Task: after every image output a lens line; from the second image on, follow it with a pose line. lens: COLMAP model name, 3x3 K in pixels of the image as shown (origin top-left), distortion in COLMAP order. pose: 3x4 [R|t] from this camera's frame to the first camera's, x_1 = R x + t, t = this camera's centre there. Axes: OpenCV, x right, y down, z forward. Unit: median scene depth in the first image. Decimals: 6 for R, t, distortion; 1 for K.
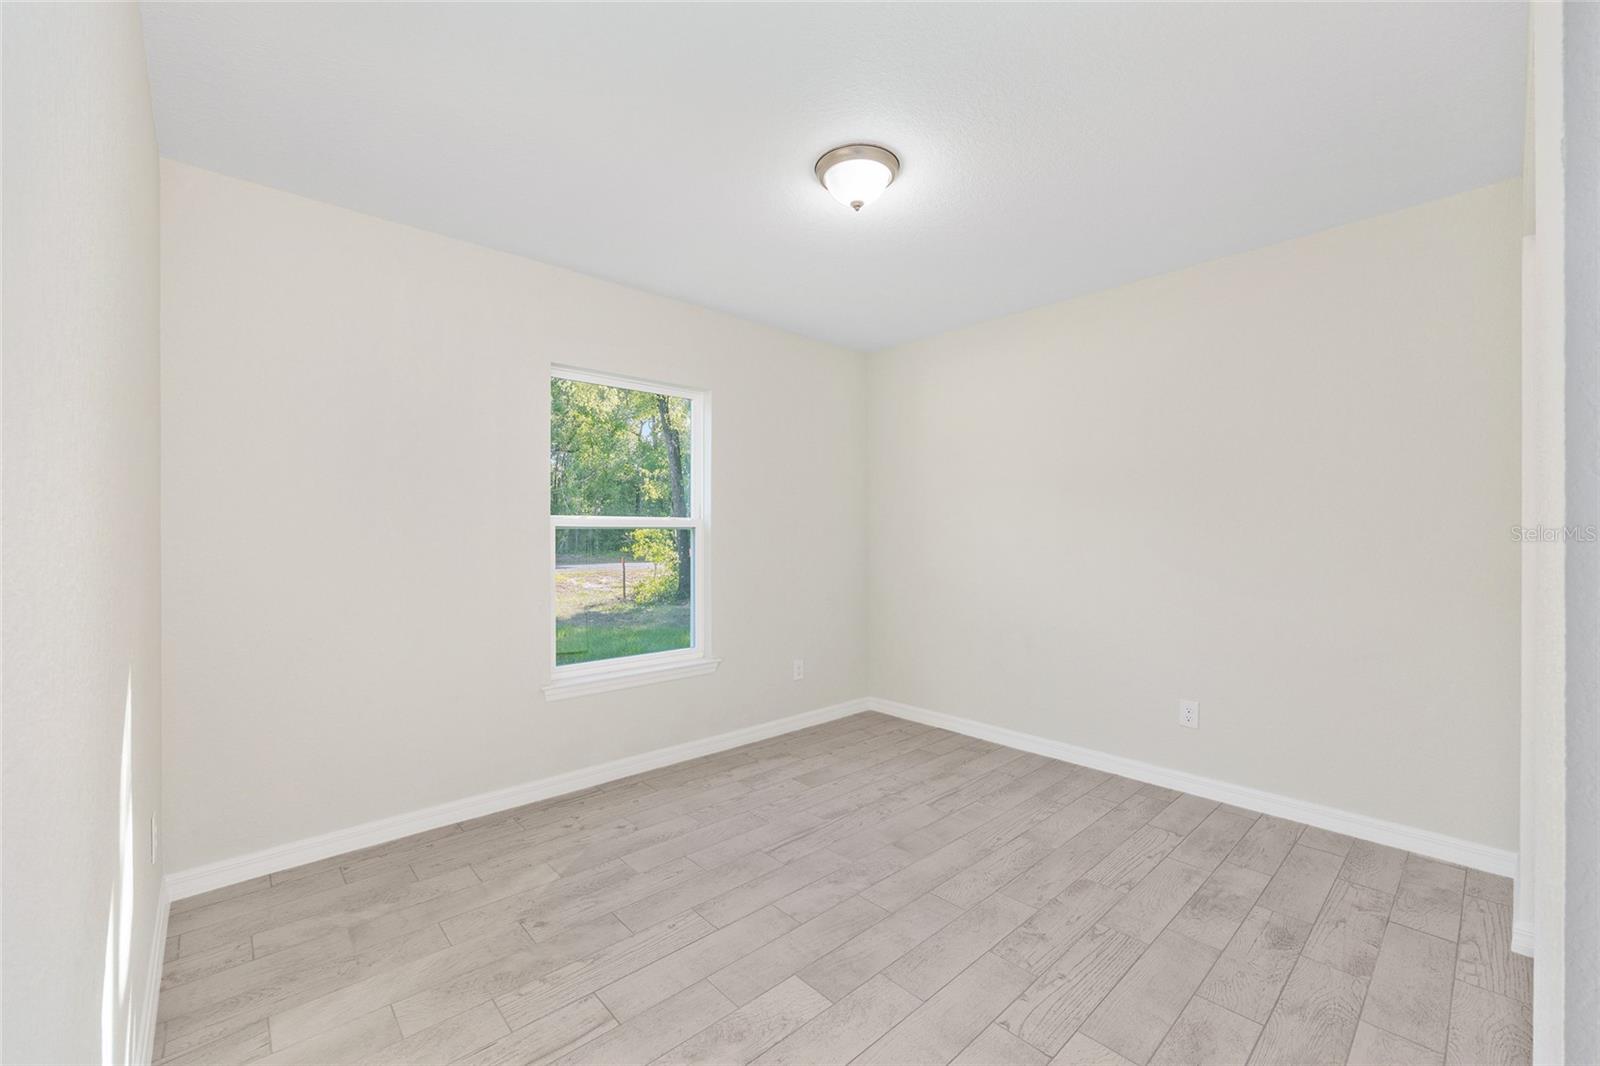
lens RADIAL K [[641.7, 0, 802.8], [0, 641.7, 531.8], [0, 0, 1]] dist [-0.002140, 0.000752]
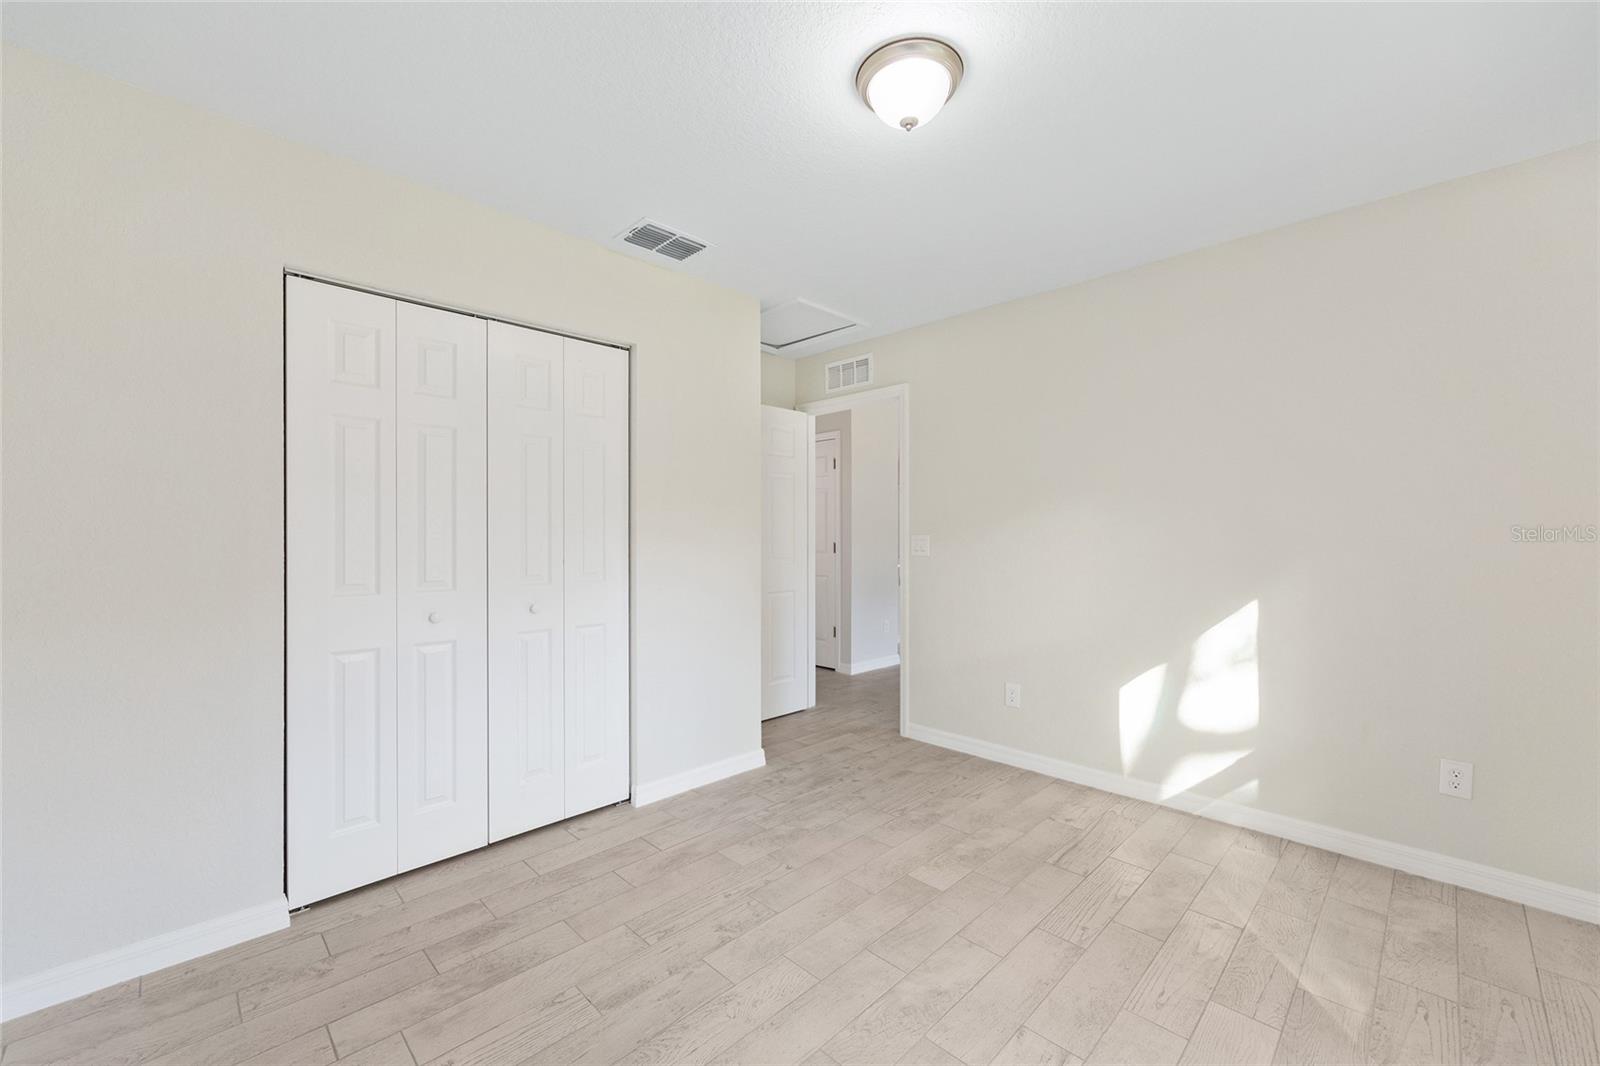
lens RADIAL K [[641.7, 0, 802.8], [0, 641.7, 531.8], [0, 0, 1]] dist [-0.002140, 0.000752]
pose [[-0.998942, 0.001753, -0.045948, 0.272538], [0.001927, 0.999991, -0.003742, 0.000626], [0.045941, -0.003826, -0.998937, 1.935097]]
